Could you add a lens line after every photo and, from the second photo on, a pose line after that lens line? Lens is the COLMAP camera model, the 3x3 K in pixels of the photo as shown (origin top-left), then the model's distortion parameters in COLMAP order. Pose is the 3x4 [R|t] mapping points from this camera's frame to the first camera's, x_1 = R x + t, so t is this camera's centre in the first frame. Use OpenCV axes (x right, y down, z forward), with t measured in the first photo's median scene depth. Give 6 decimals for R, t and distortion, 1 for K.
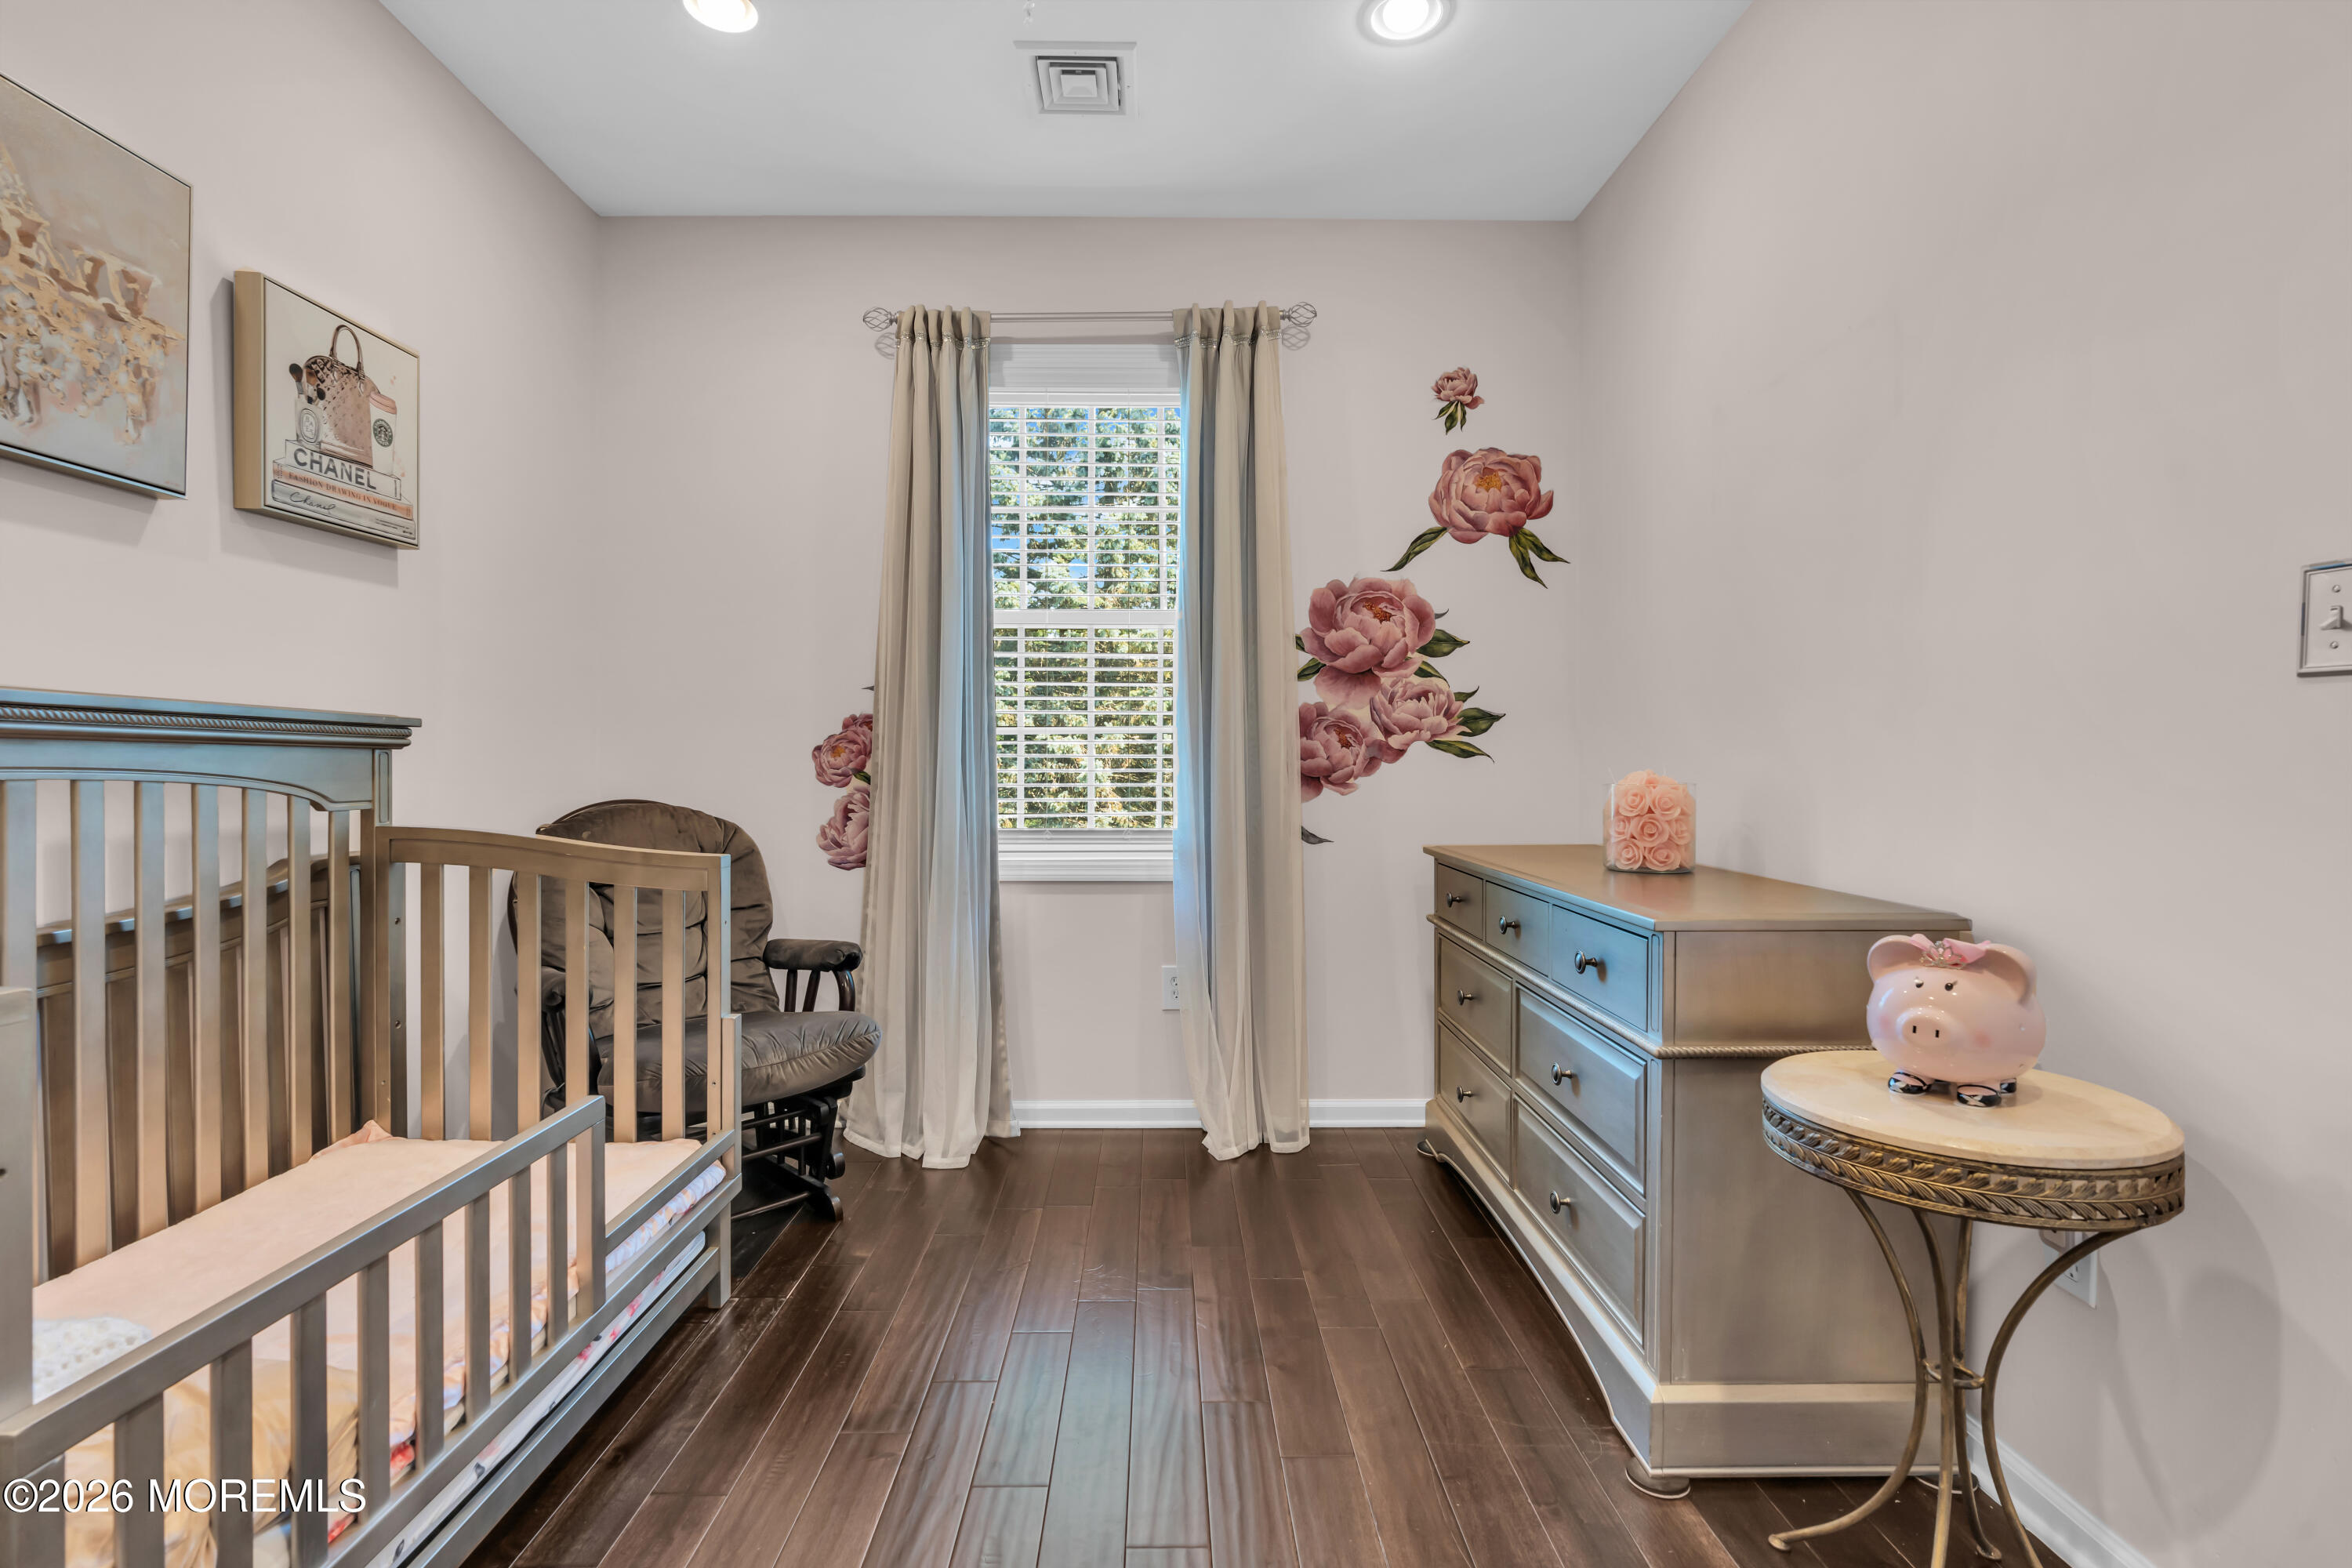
lens RADIAL K [[1061.0, 0, 1177.7], [0, 1061.0, 778.9], [0, 0, 1]] dist [-0.011289, 0.002495]
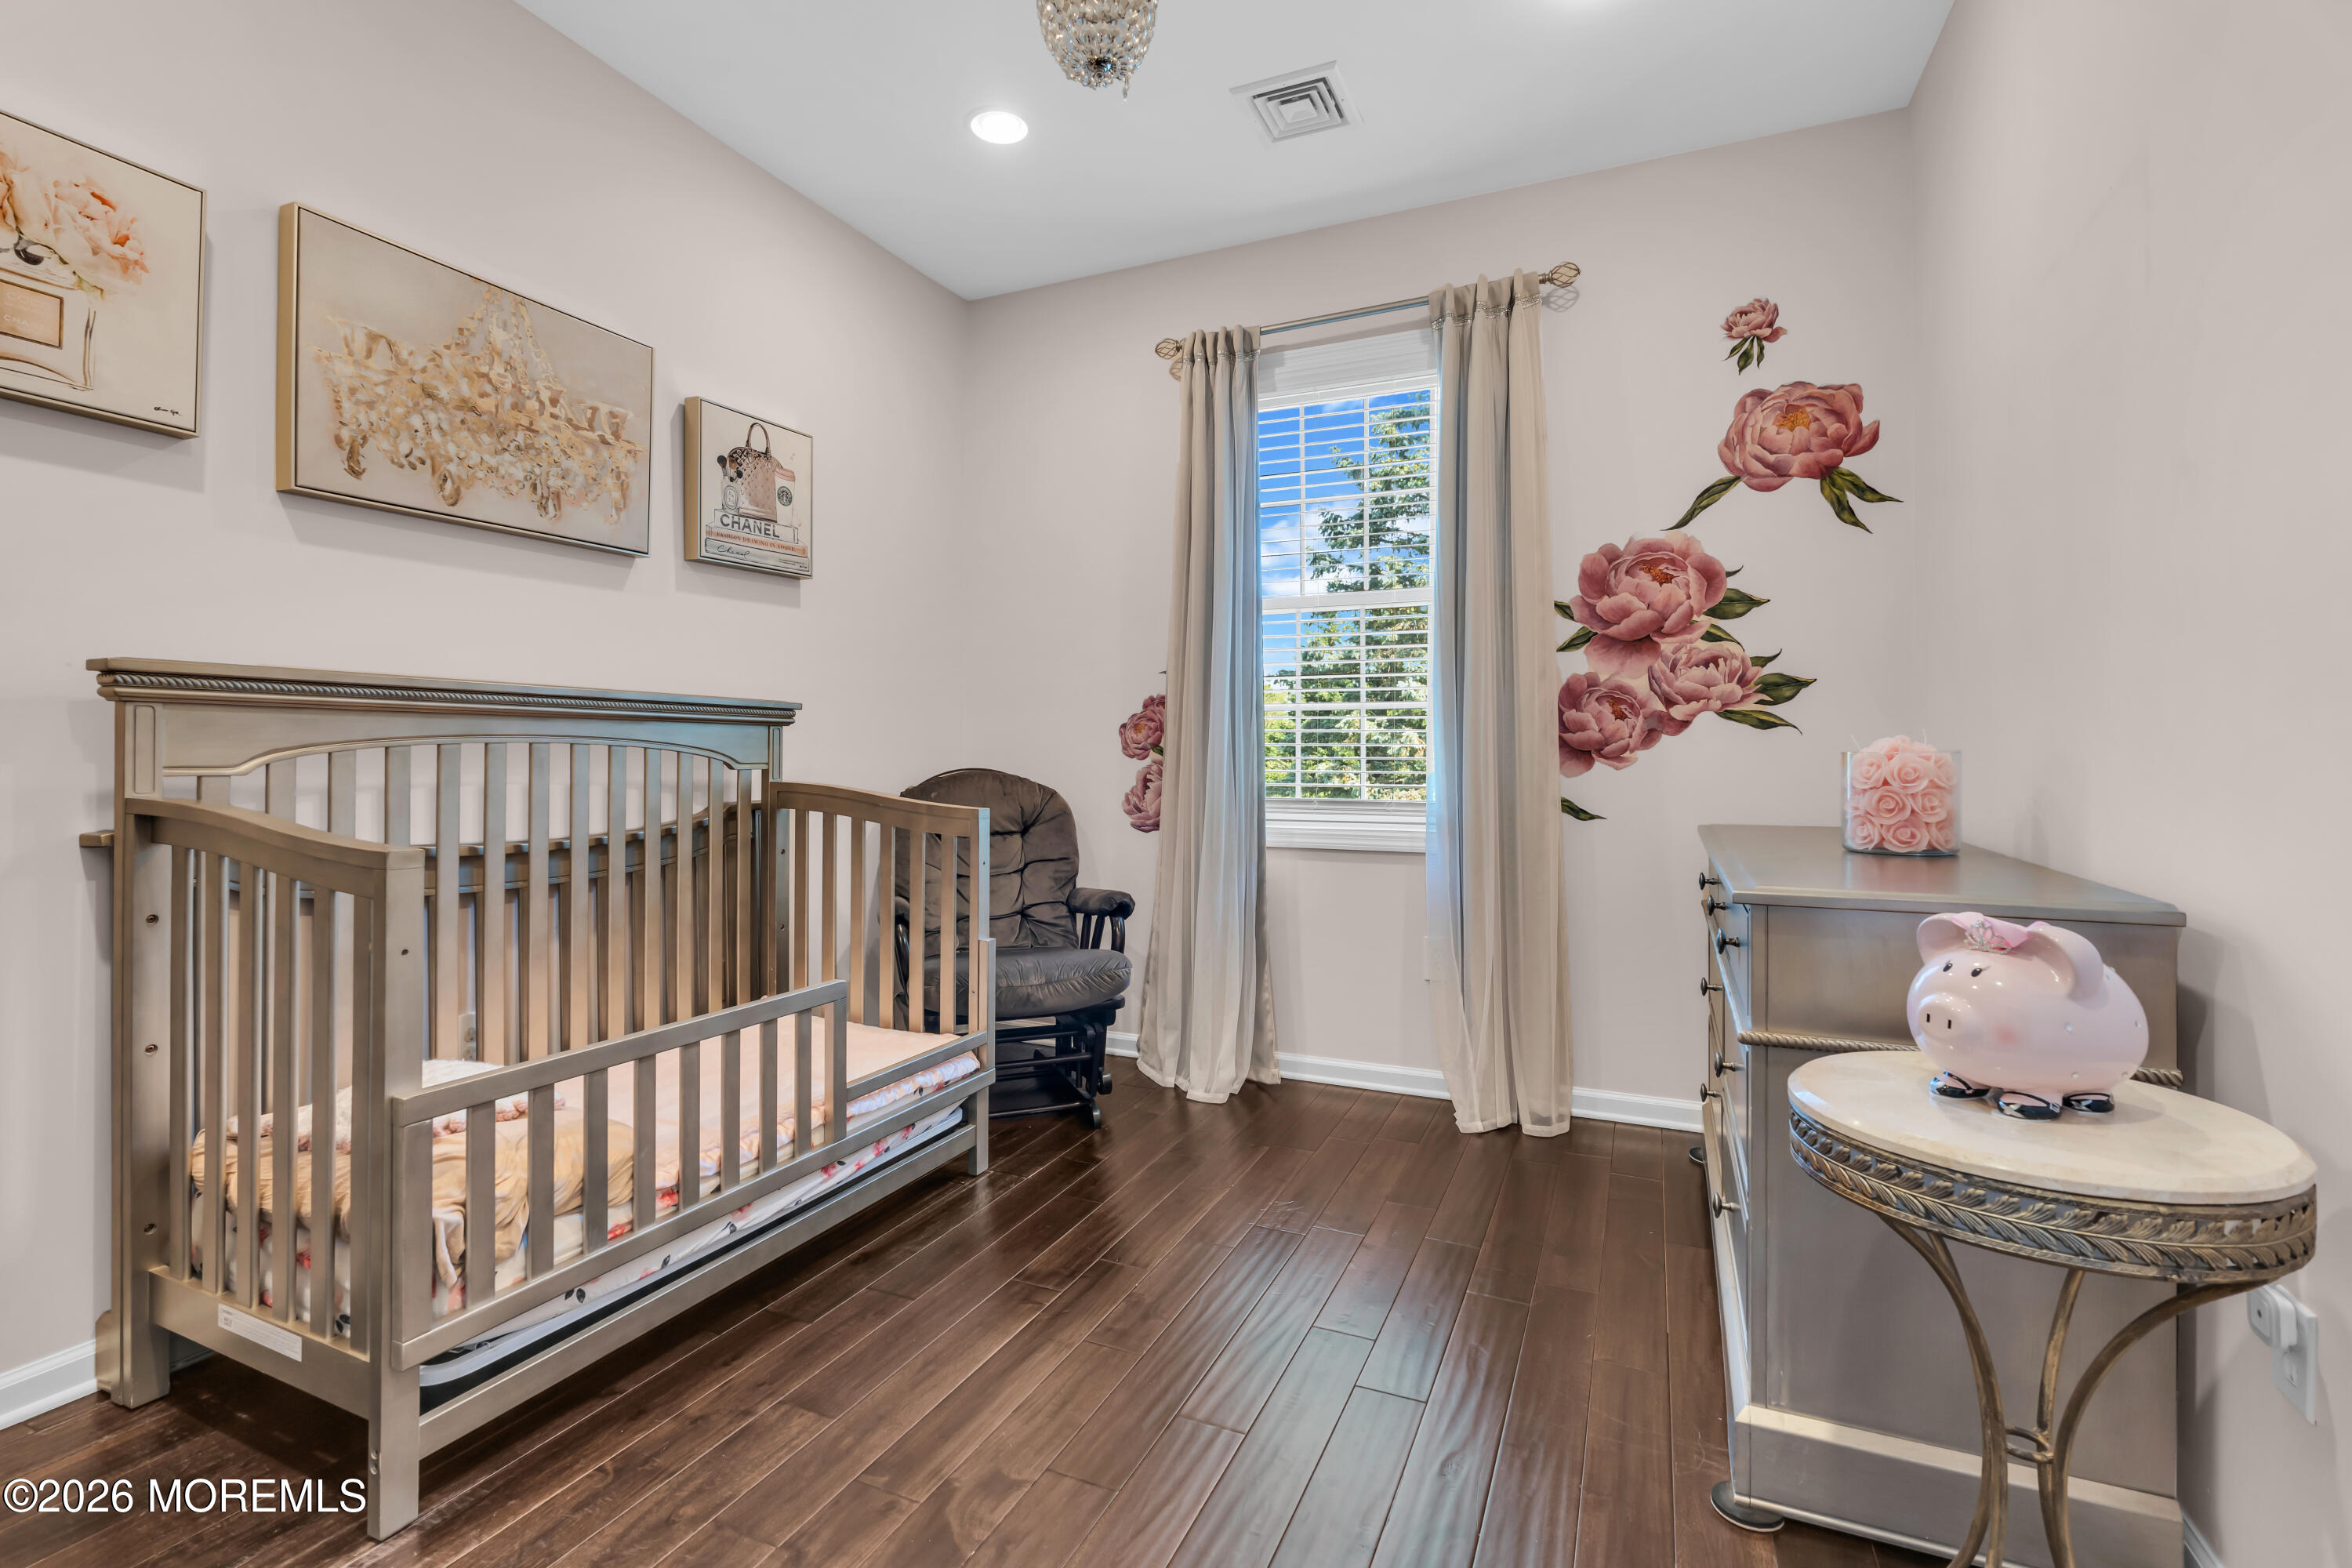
lens RADIAL K [[1061.0, 0, 1190.7], [0, 1061.0, 749.3], [0, 0, 1]] dist [-0.011289, 0.002495]
pose [[0.908959, -0.001721, -0.416882, 0.251529], [-0.004660, 0.999887, -0.014288, 0.015509], [0.416859, 0.014930, 0.908849, -0.022522]]
